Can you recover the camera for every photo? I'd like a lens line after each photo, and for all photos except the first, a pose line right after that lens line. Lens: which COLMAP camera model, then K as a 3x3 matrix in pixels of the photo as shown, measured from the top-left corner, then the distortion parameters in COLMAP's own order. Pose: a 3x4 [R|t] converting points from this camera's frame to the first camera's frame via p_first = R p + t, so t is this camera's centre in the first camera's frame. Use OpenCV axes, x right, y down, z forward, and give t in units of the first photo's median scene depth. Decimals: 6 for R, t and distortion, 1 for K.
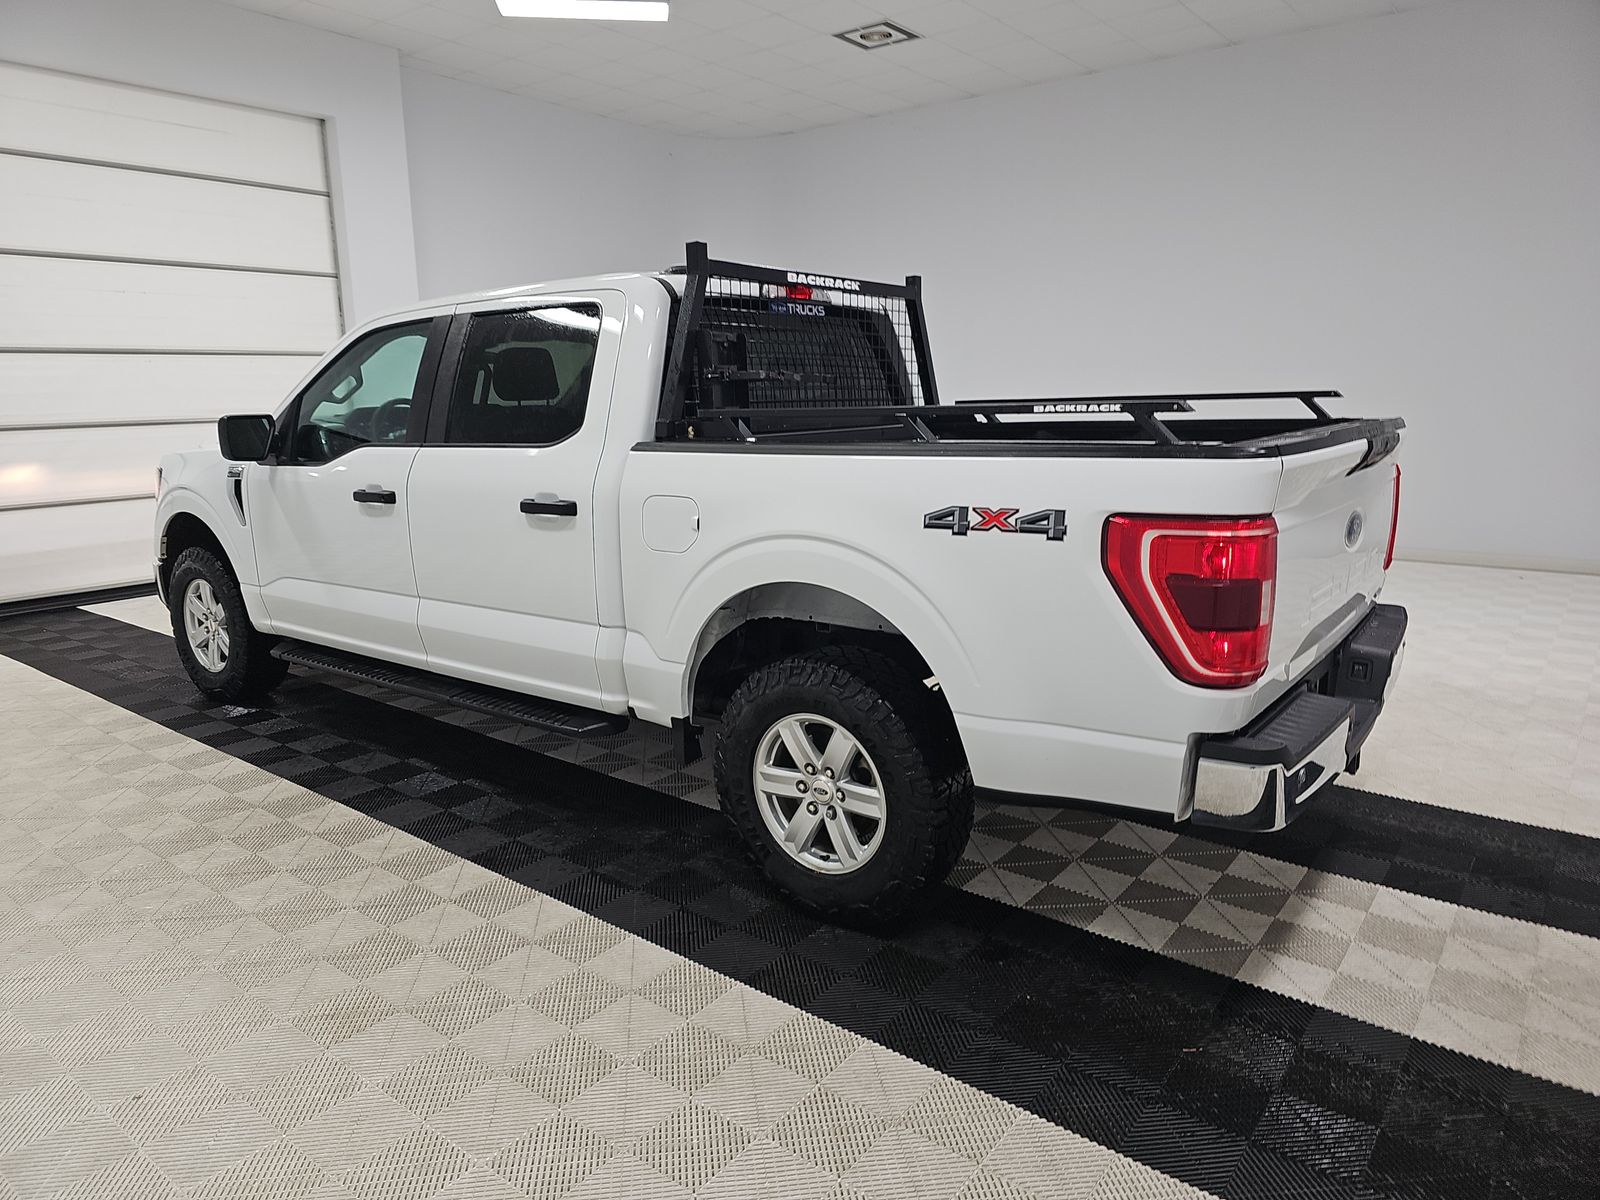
lens RADIAL K [[1048.0, 0, 788.4], [0, 1048.0, 595.7], [0, 0, 1]] dist [0.046715, -0.001358]
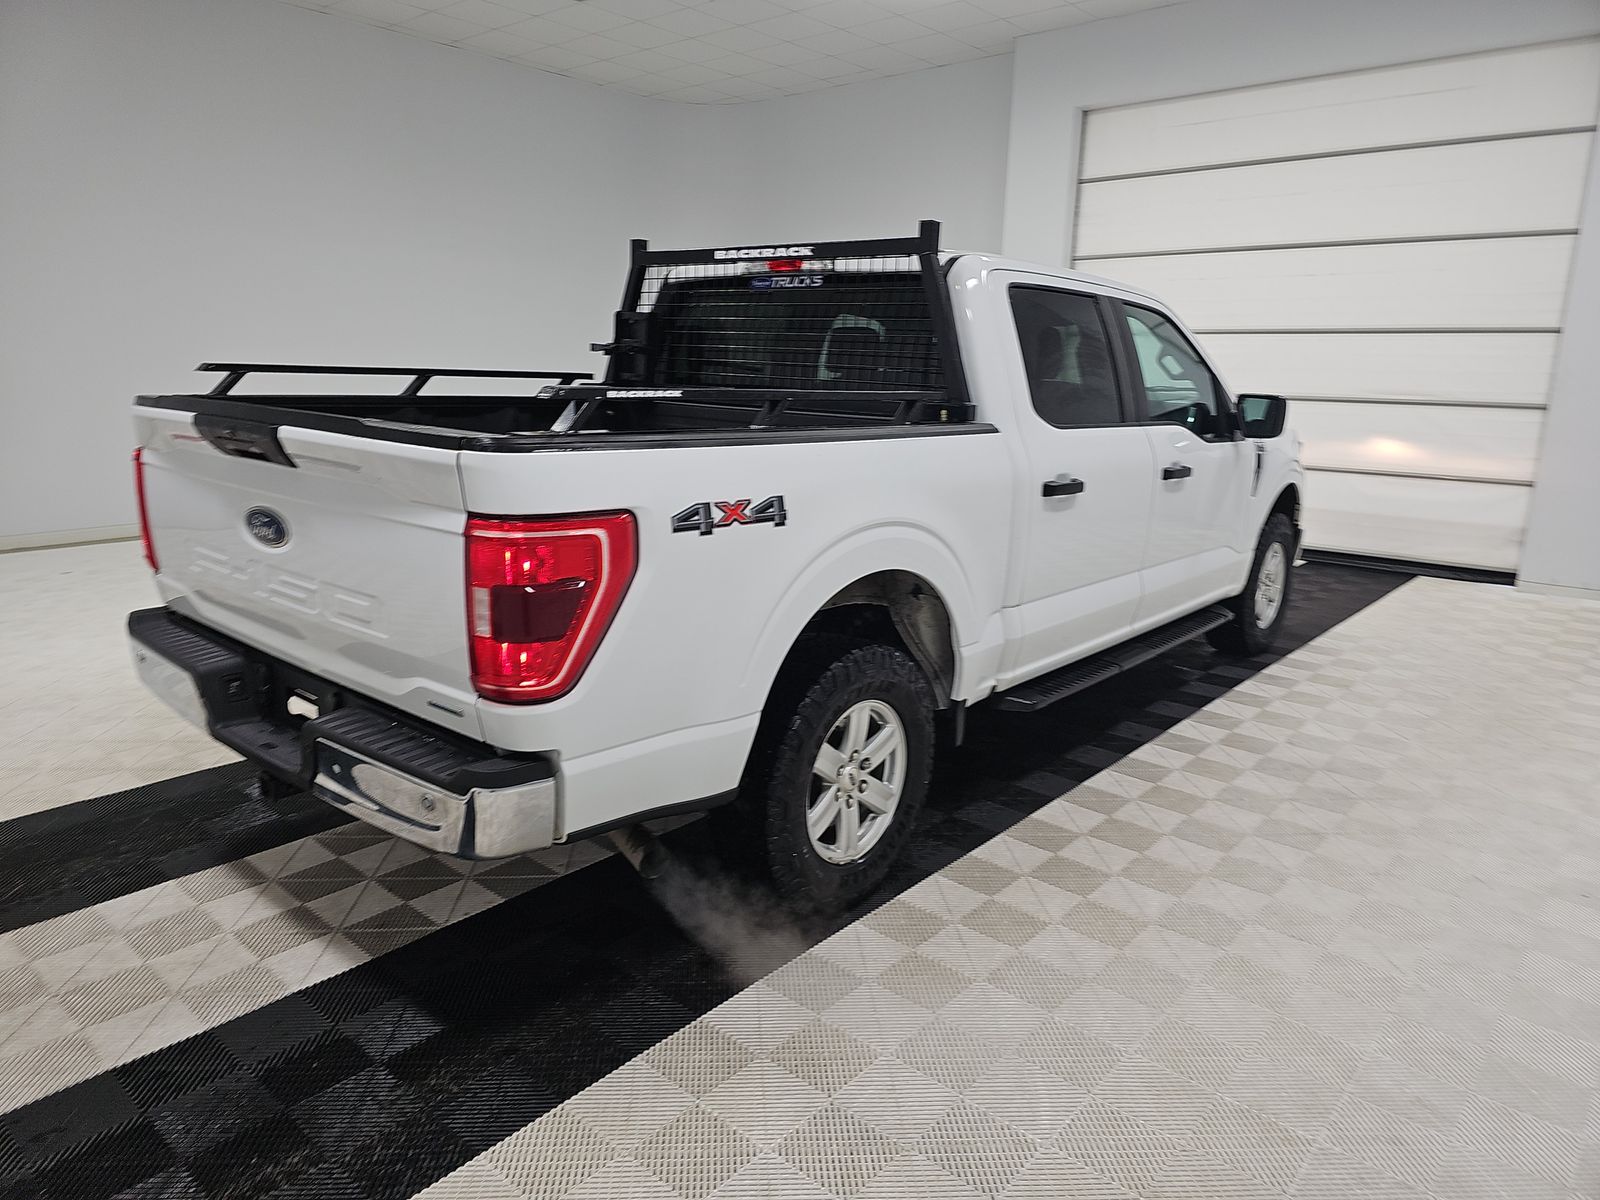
lens RADIAL K [[1048.0, 0, 788.4], [0, 1048.0, 595.7], [0, 0, 1]] dist [0.046715, -0.001358]
pose [[-0.049337, 0.238130, -0.969979, 1.016053], [-0.215602, 0.945726, 0.243143, -0.233429], [0.975234, 0.221125, 0.004682, 1.053962]]
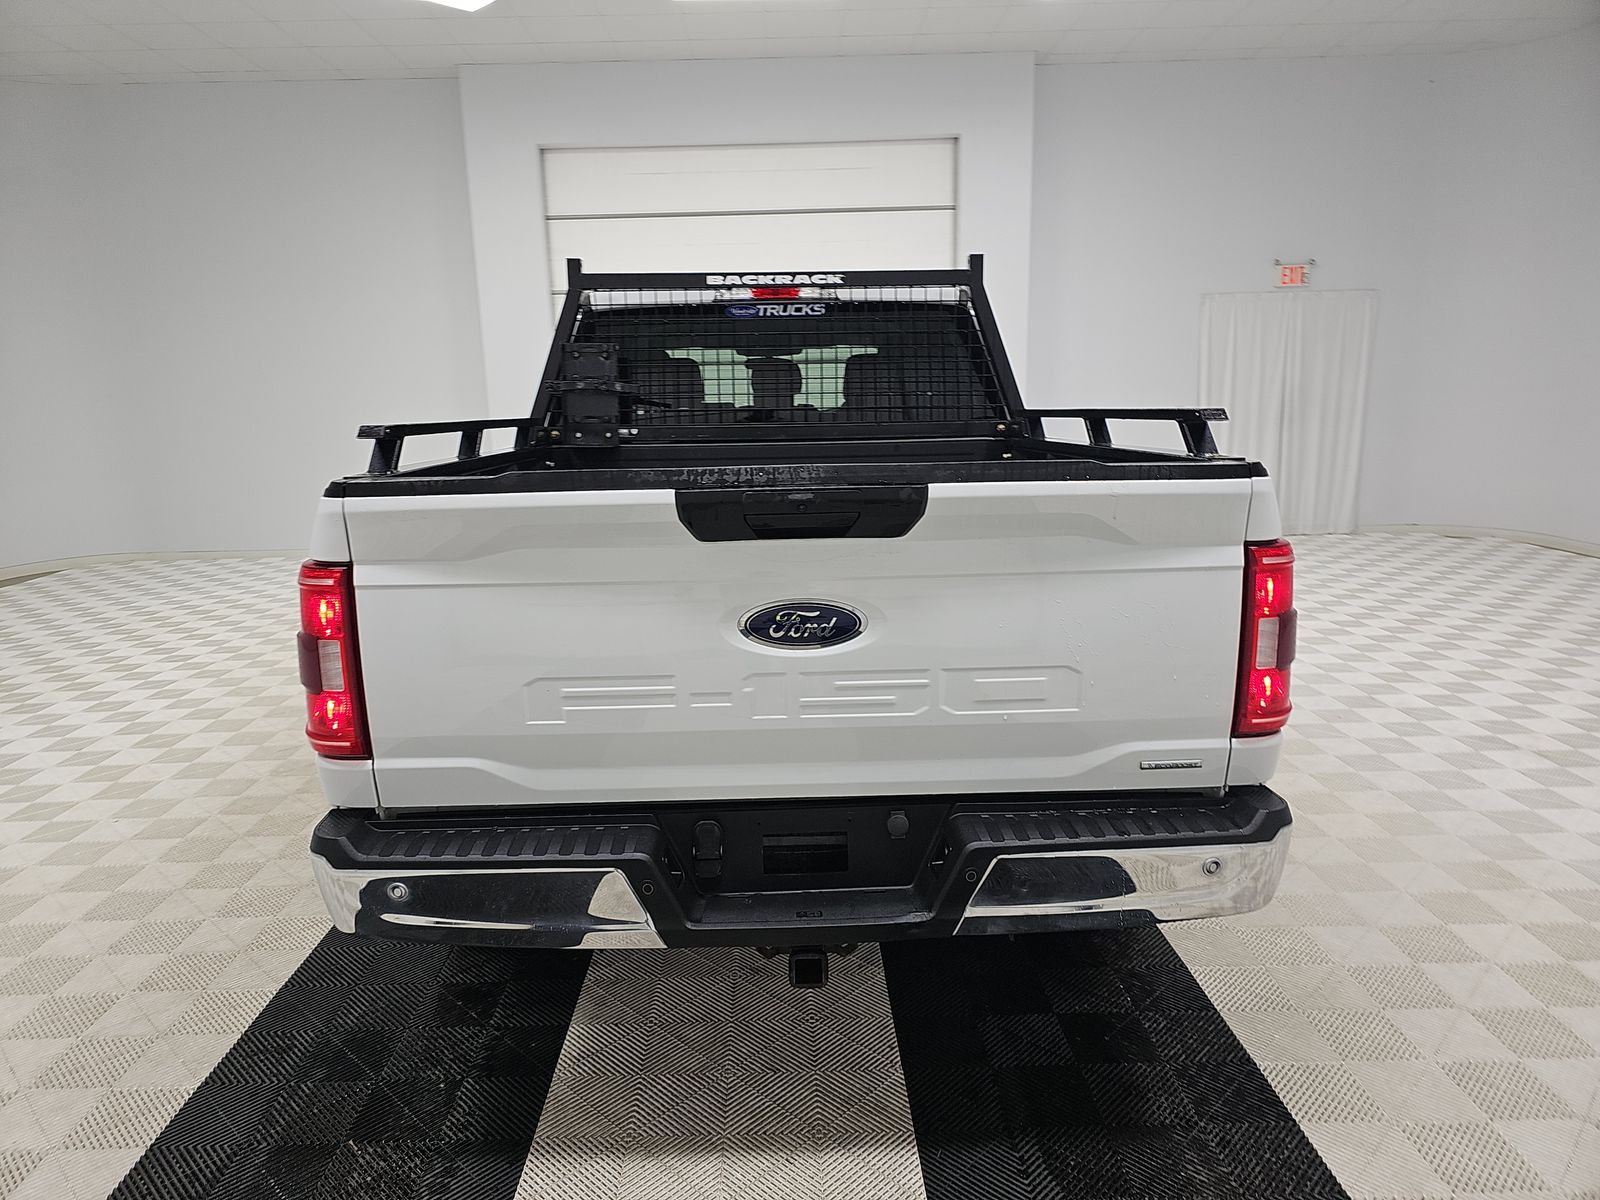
lens RADIAL K [[1048.0, 0, 788.4], [0, 1048.0, 595.7], [0, 0, 1]] dist [0.046715, -0.001358]
pose [[0.632085, 0.151880, -0.759869, 0.756964], [-0.140231, 0.986833, 0.080596, -0.098646], [0.762104, 0.055613, 0.645061, 0.417466]]
